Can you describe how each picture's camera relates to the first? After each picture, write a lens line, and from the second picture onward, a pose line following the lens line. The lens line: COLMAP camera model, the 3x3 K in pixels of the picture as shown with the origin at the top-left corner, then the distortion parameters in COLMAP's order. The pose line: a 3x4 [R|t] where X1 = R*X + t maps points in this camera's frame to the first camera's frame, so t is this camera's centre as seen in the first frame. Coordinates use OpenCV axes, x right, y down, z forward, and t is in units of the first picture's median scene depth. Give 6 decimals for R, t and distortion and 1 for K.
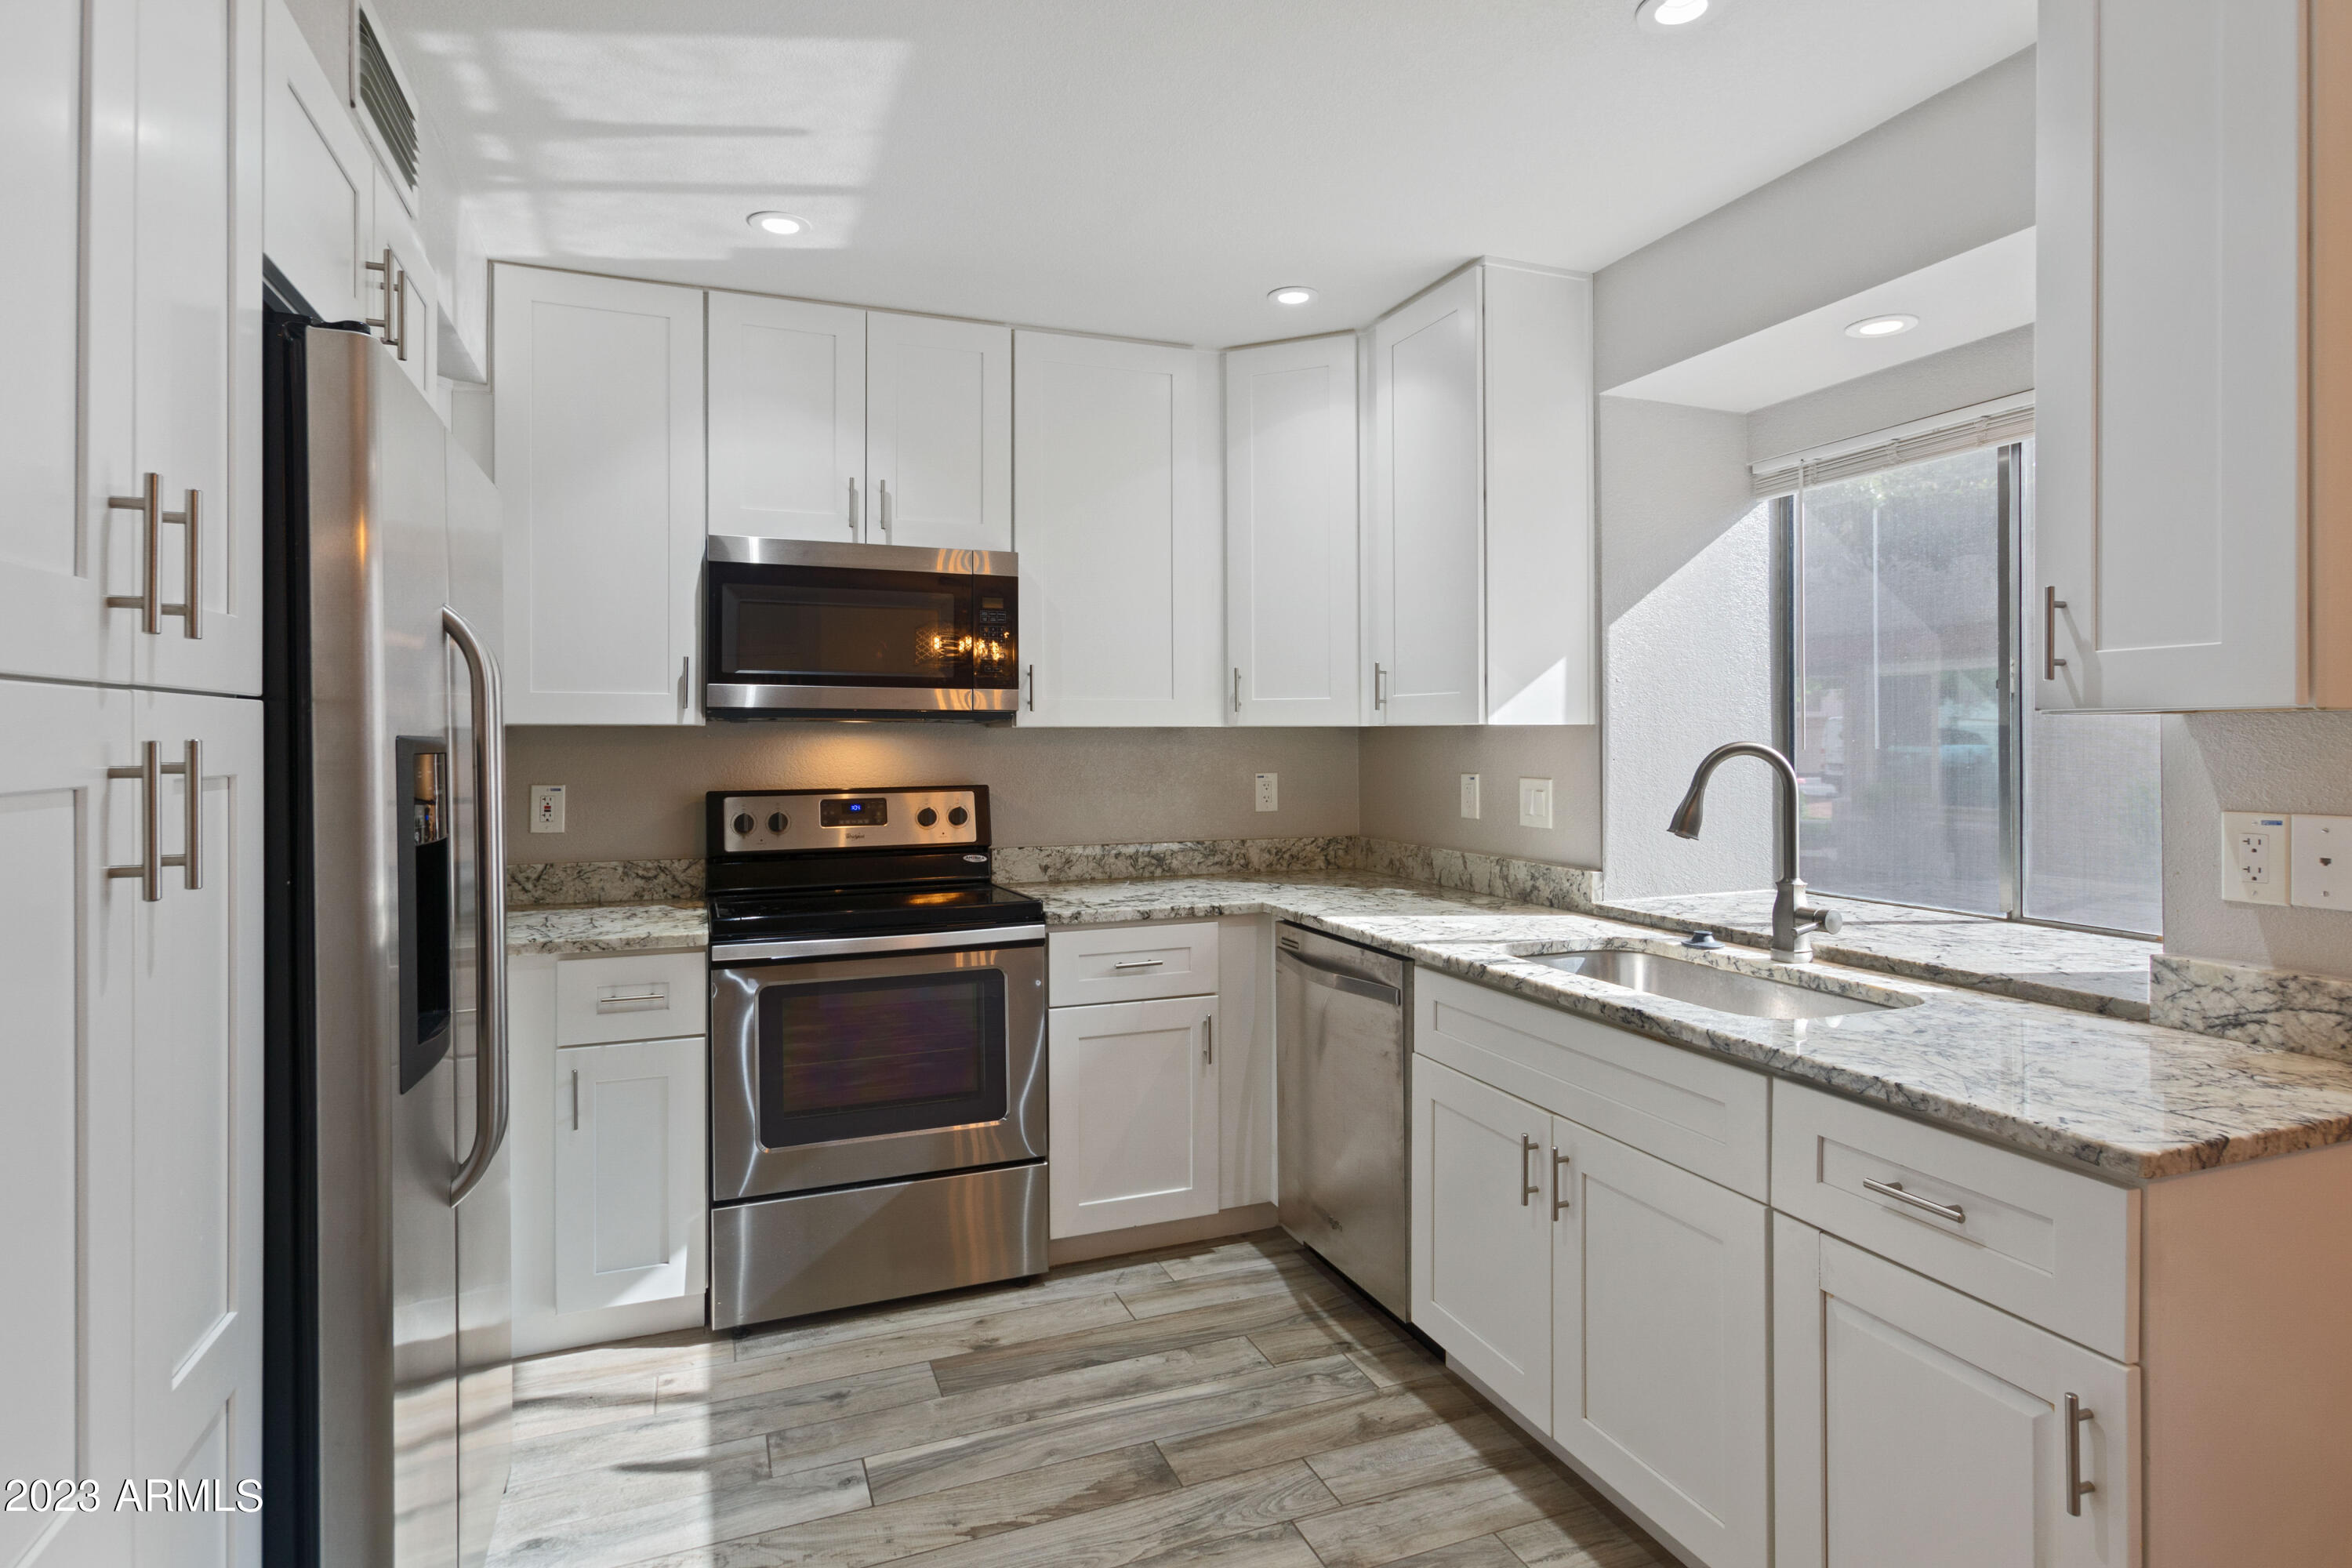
lens RADIAL K [[1226.7, 0, 1176.7], [0, 1226.7, 744.2], [0, 0, 1]] dist [0.001389, 0.001266]
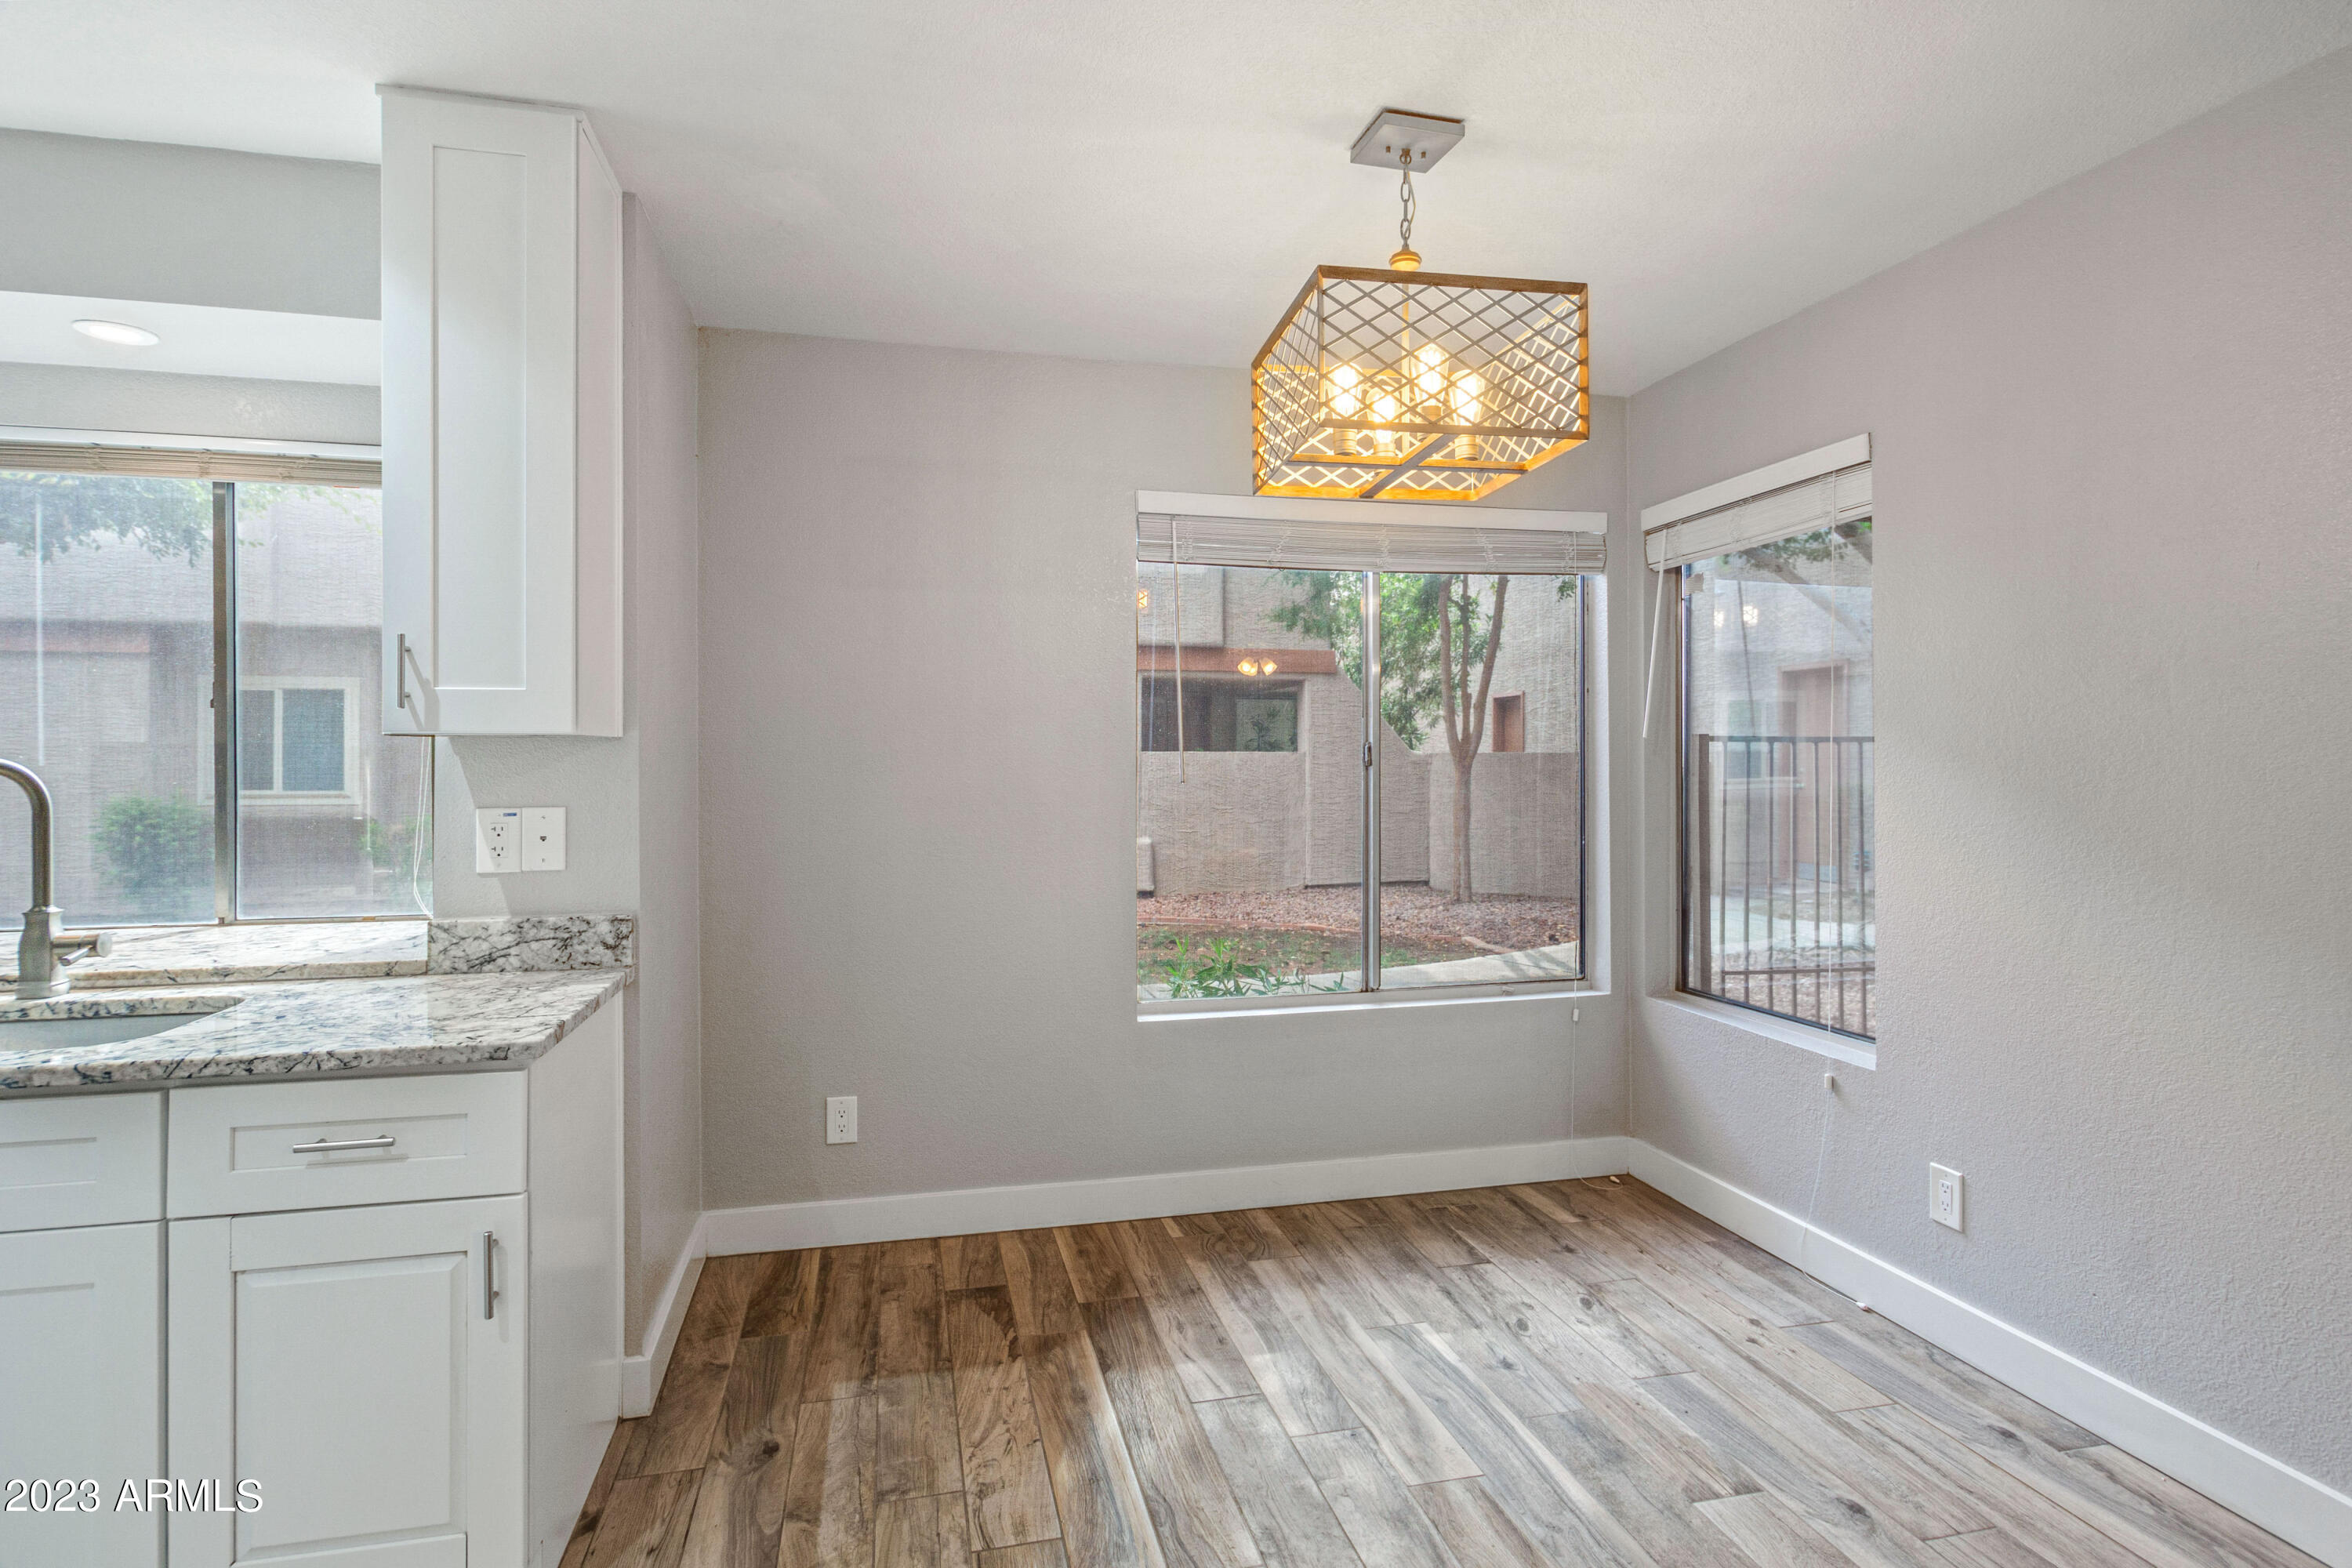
lens RADIAL K [[1207.7, 0, 1163.6], [0, 1207.7, 753.2], [0, 0, 1]] dist [-0.009873, 0.016419]
pose [[0.146622, 0.004834, 0.989181, -0.235612], [0.004140, 0.999976, -0.005500, 0.002075], [-0.989184, 0.004901, 0.146599, 0.027029]]
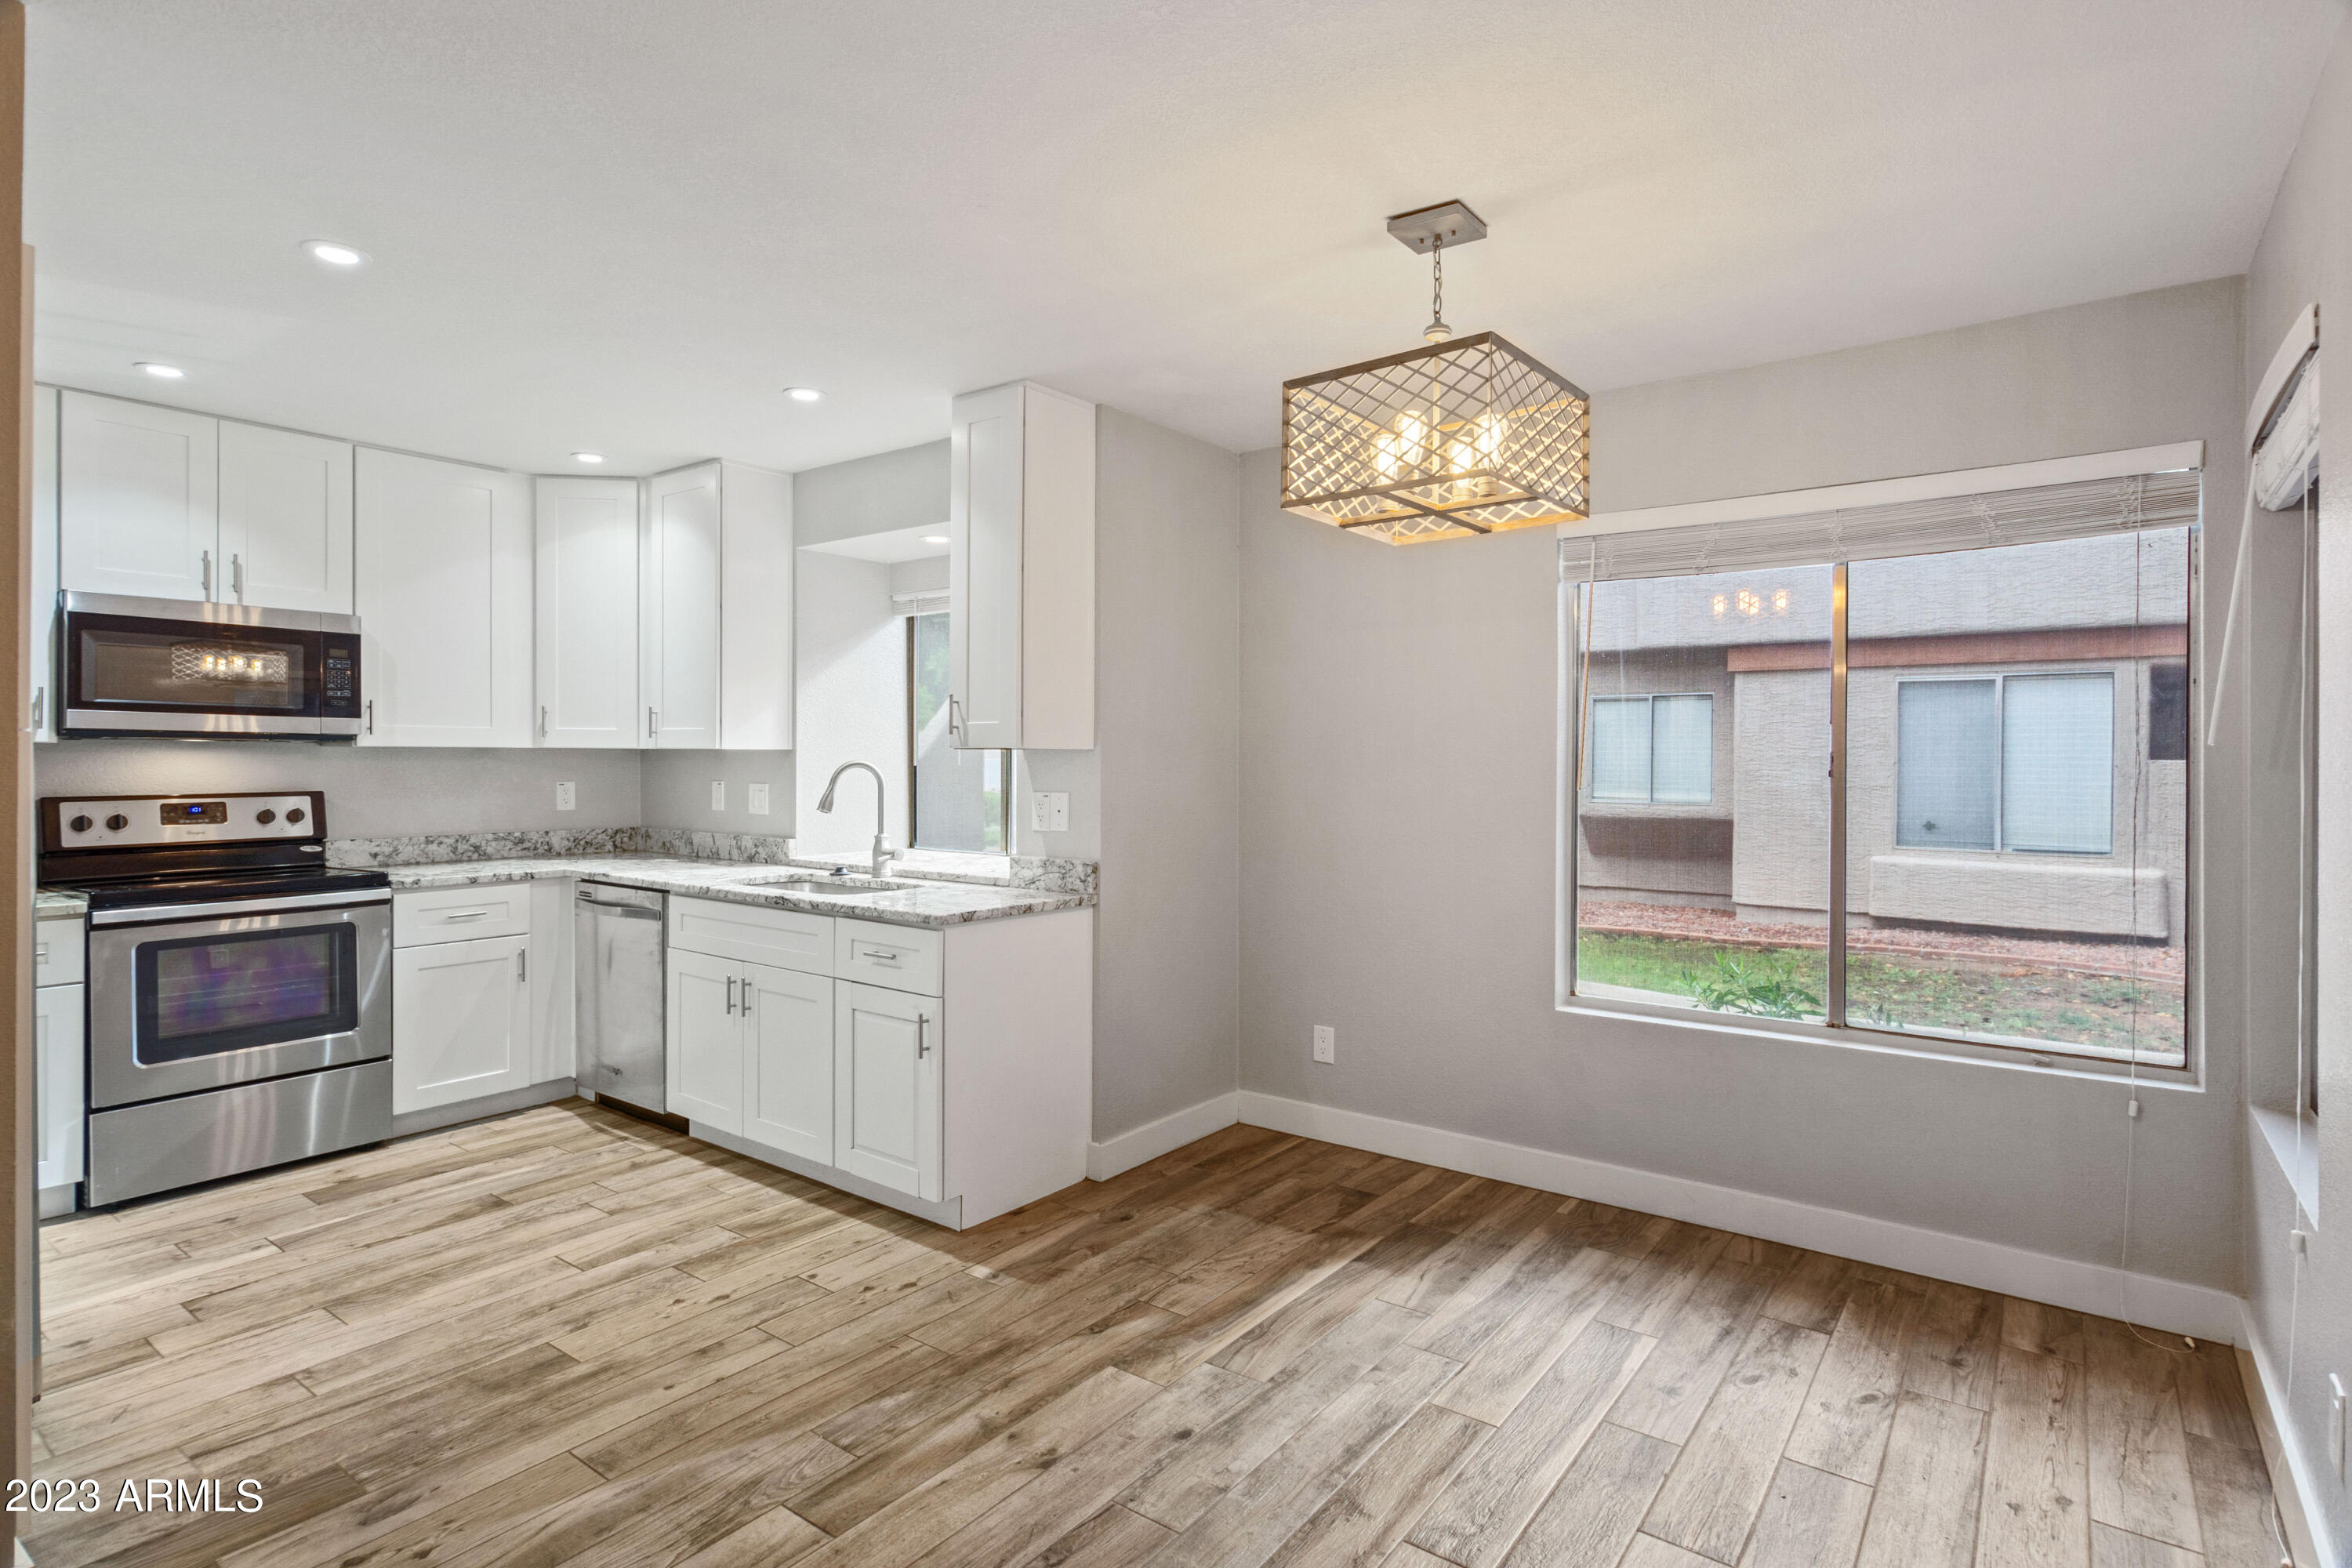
lens RADIAL K [[1192.0, 0, 1173.6], [0, 1192.0, 766.3], [0, 0, 1]] dist [-0.001438, 0.006984]
pose [[0.851202, 0.003414, 0.524827, -0.066339], [-0.005931, 0.999978, 0.003116, -0.002101], [-0.524805, -0.005765, 0.851203, -0.667937]]
